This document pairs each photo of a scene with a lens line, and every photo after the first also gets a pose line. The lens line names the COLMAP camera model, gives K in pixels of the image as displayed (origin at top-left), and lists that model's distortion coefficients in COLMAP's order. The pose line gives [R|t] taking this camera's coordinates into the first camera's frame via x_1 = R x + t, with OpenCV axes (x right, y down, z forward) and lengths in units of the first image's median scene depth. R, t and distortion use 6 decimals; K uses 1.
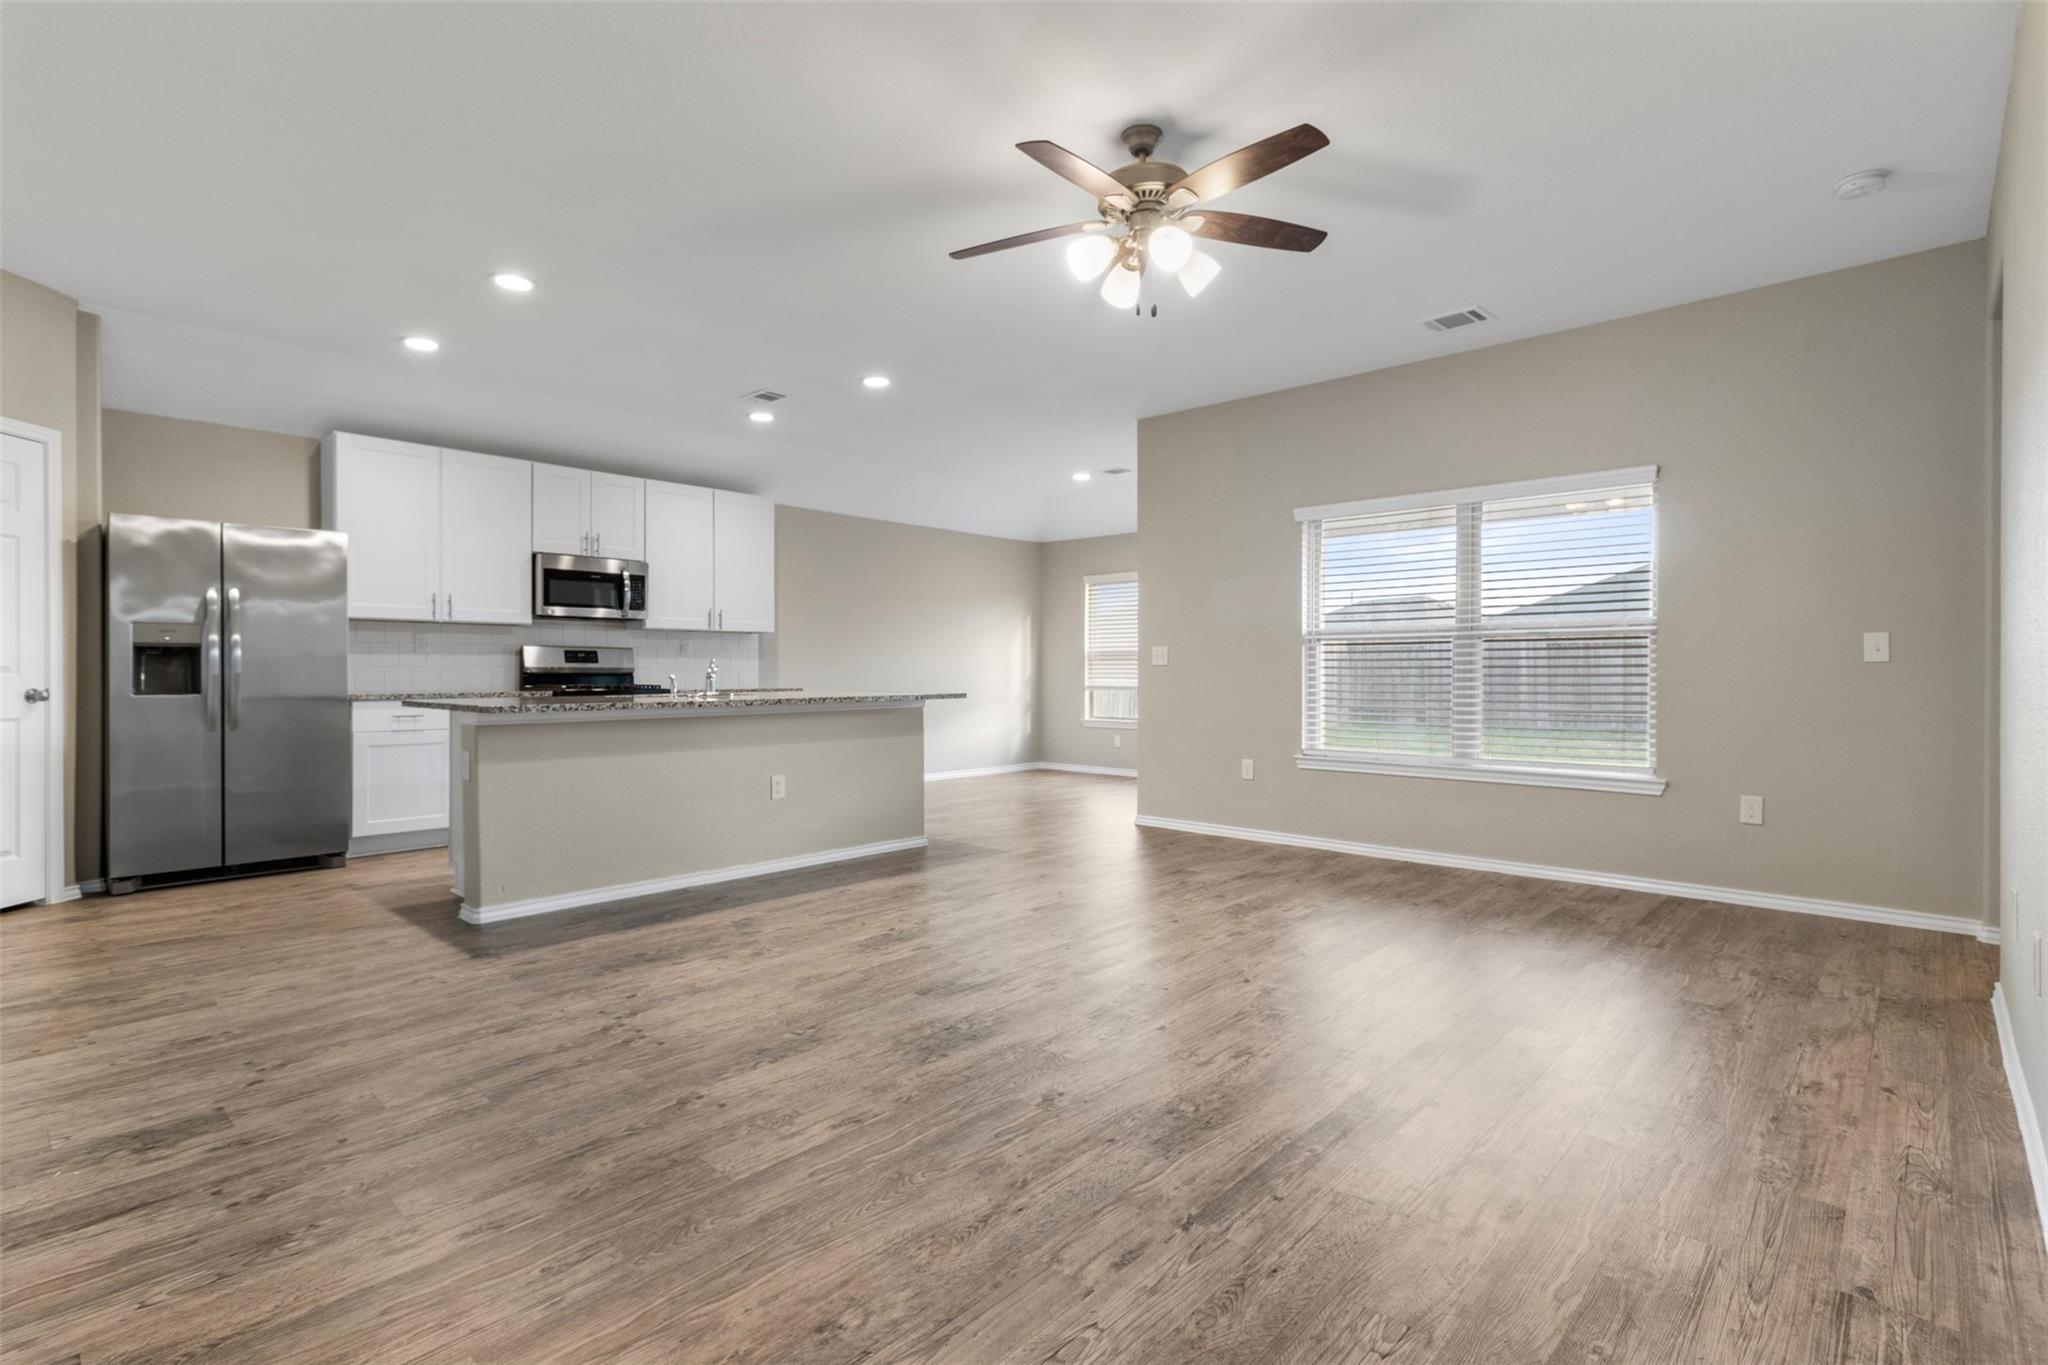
lens RADIAL K [[965.5, 0, 1024.0], [0, 965.5, 682.5], [0, 0, 1]] dist [0.002739, 0.000403]
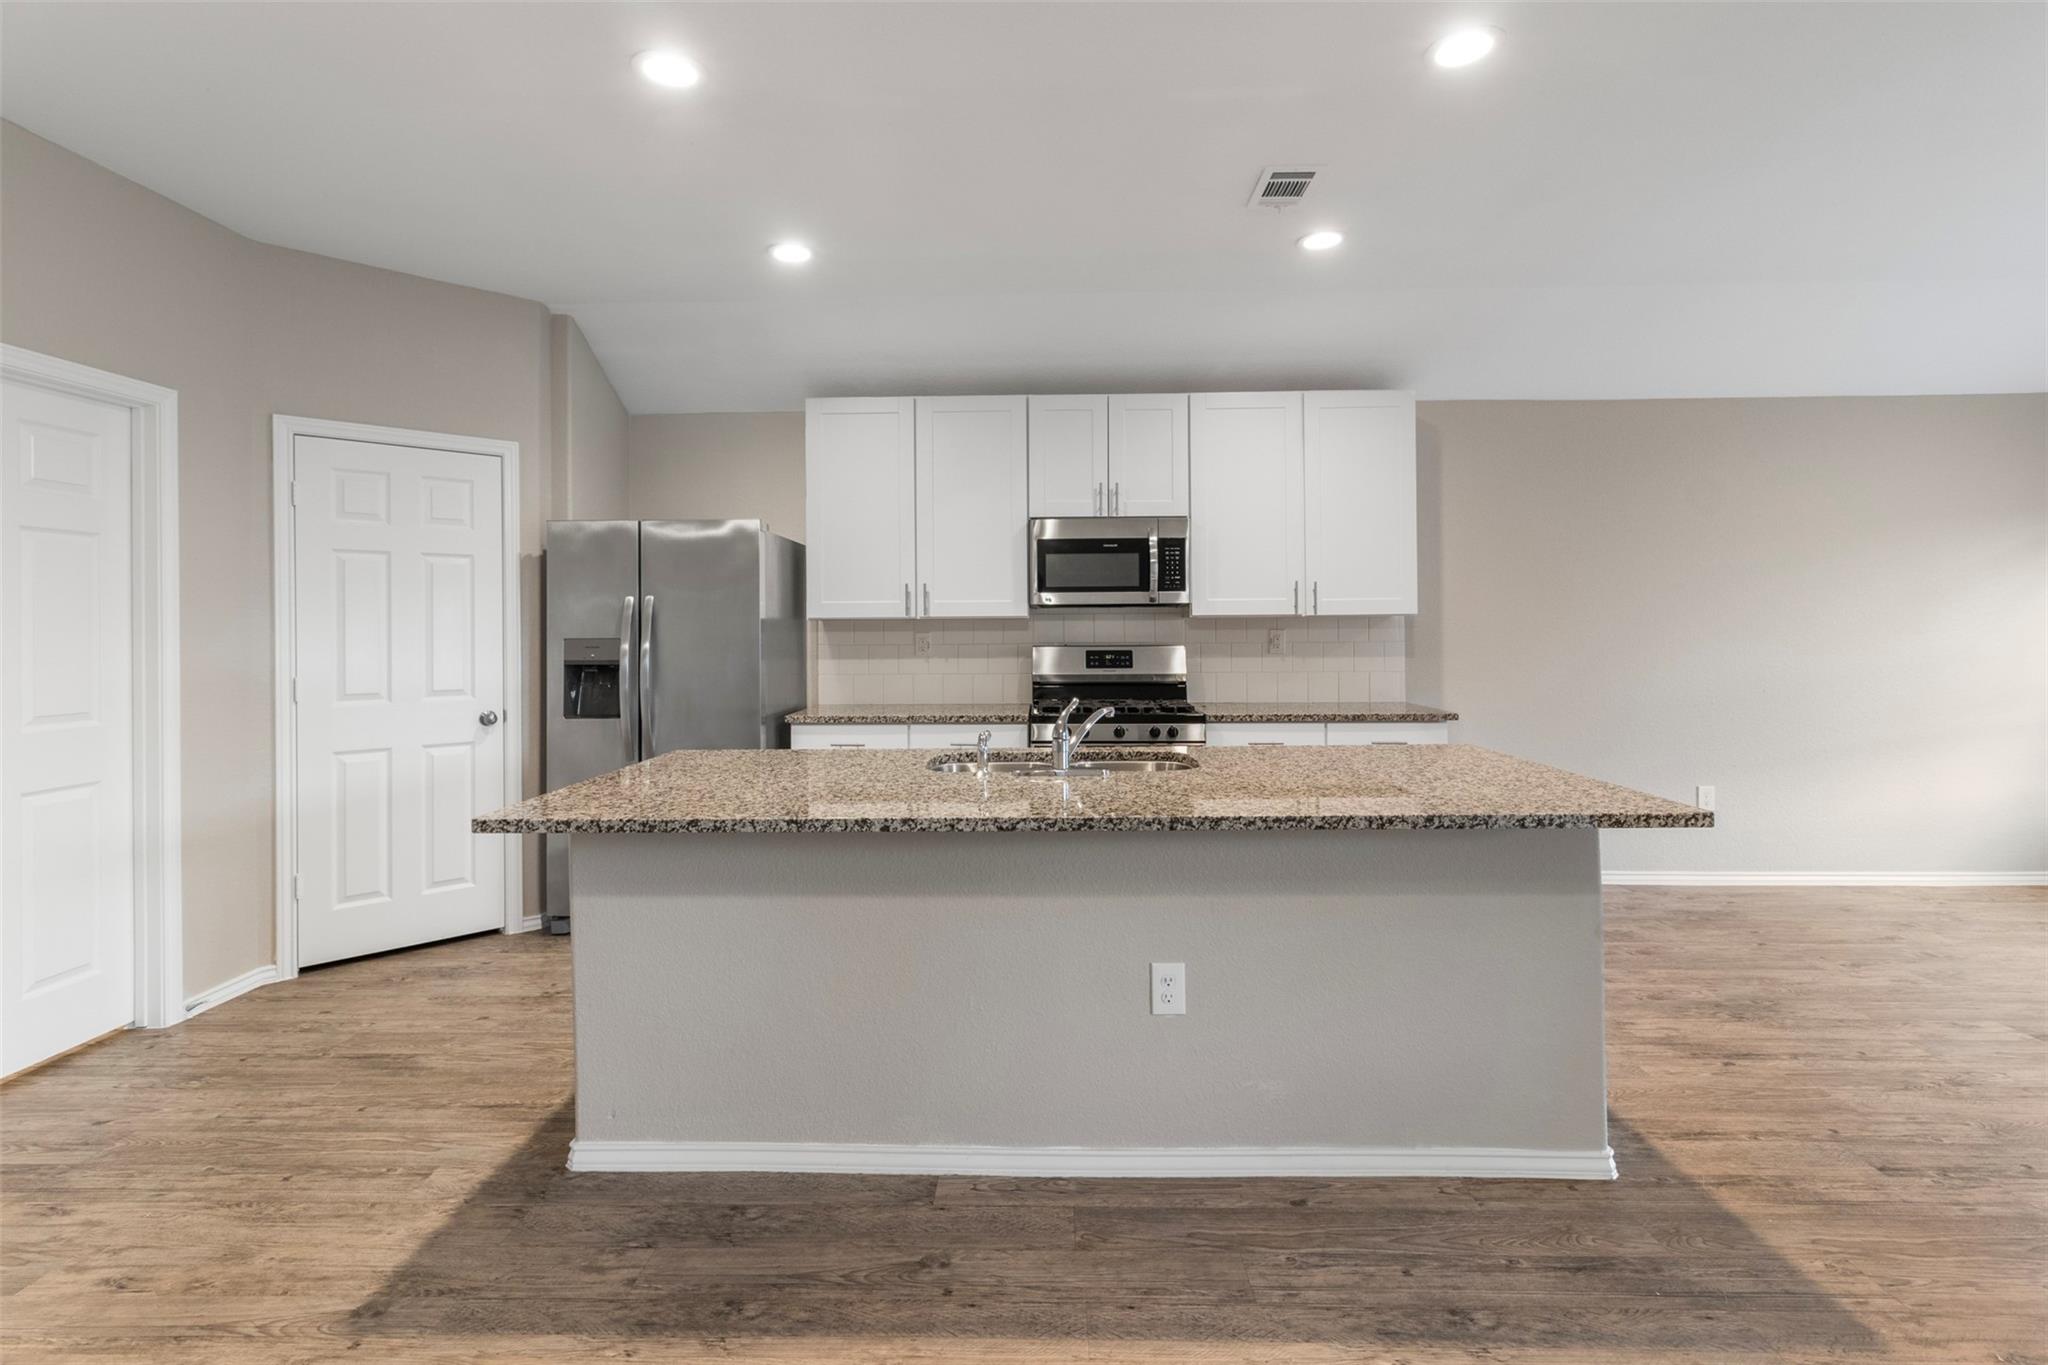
lens RADIAL K [[954.4, 0, 1023.8], [0, 954.4, 627.3], [0, 0, 1]] dist [-0.000136, 0.000273]
pose [[0.652498, -0.006159, -0.757765, 0.033332], [-0.001314, 0.999956, -0.009259, -0.045316], [0.757789, 0.007037, 0.652462, 0.514907]]
